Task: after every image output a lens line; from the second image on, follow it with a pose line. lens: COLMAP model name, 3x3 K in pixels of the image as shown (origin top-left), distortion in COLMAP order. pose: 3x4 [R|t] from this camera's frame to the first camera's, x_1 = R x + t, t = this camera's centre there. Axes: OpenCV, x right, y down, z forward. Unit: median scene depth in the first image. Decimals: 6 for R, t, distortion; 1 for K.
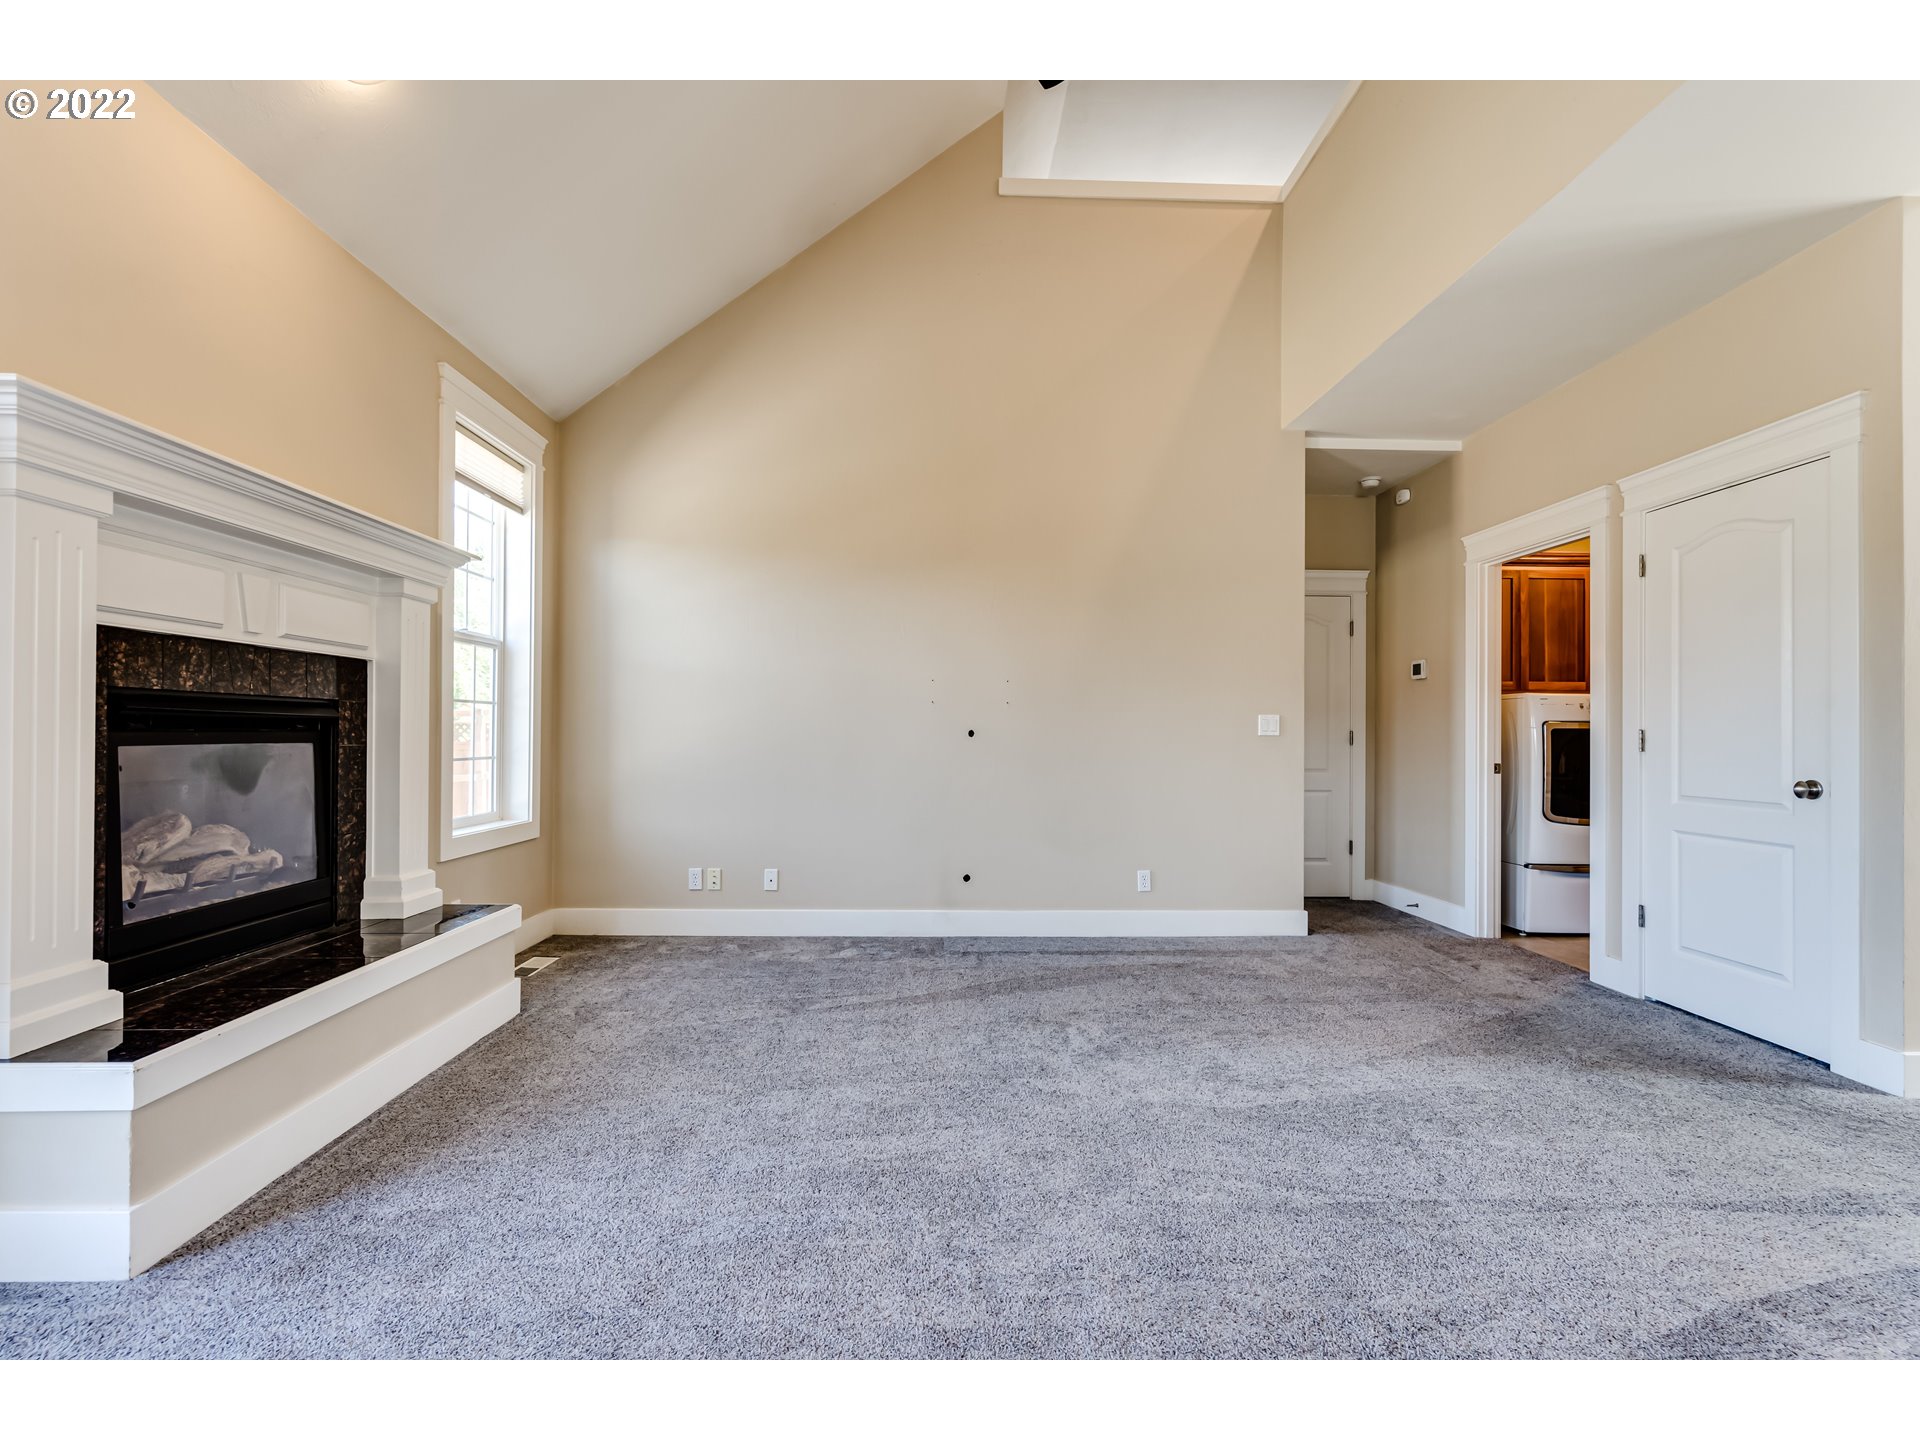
lens RADIAL K [[870.6, 0, 971.3], [0, 870.6, 730.4], [0, 0, 1]] dist [0.001408, 0.000674]
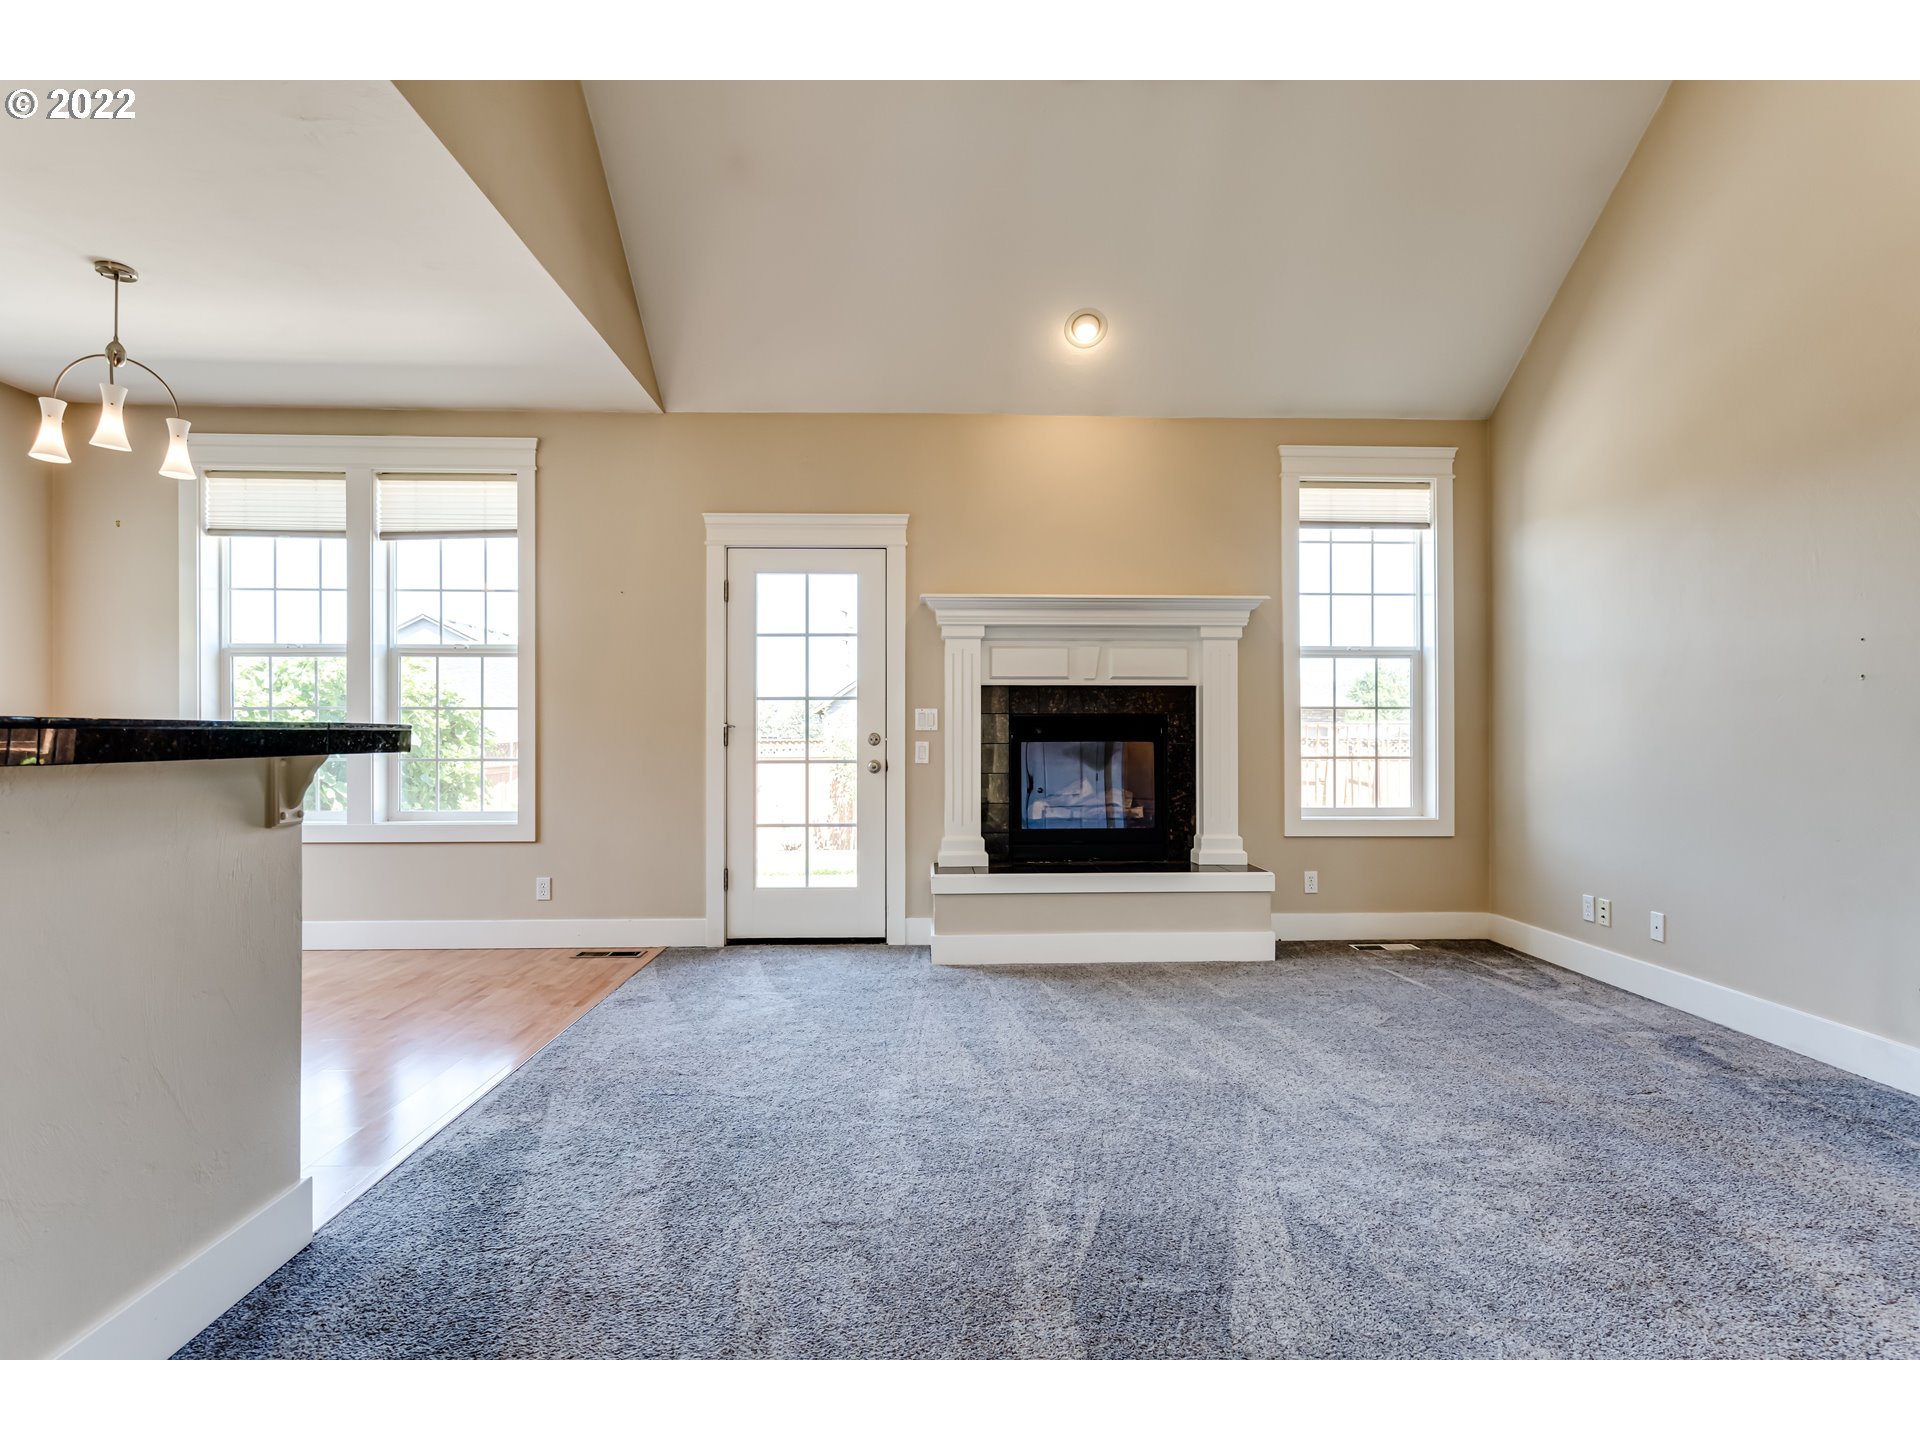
lens RADIAL K [[968.0, 0, 961.5], [0, 968.0, 733.8], [0, 0, 1]] dist [-0.000625, 0.000548]
pose [[-0.002004, -0.009603, -0.999952, 0.944928], [0.003826, 0.999946, -0.009611, 0.014867], [0.999991, -0.003845, -0.001967, 0.612560]]
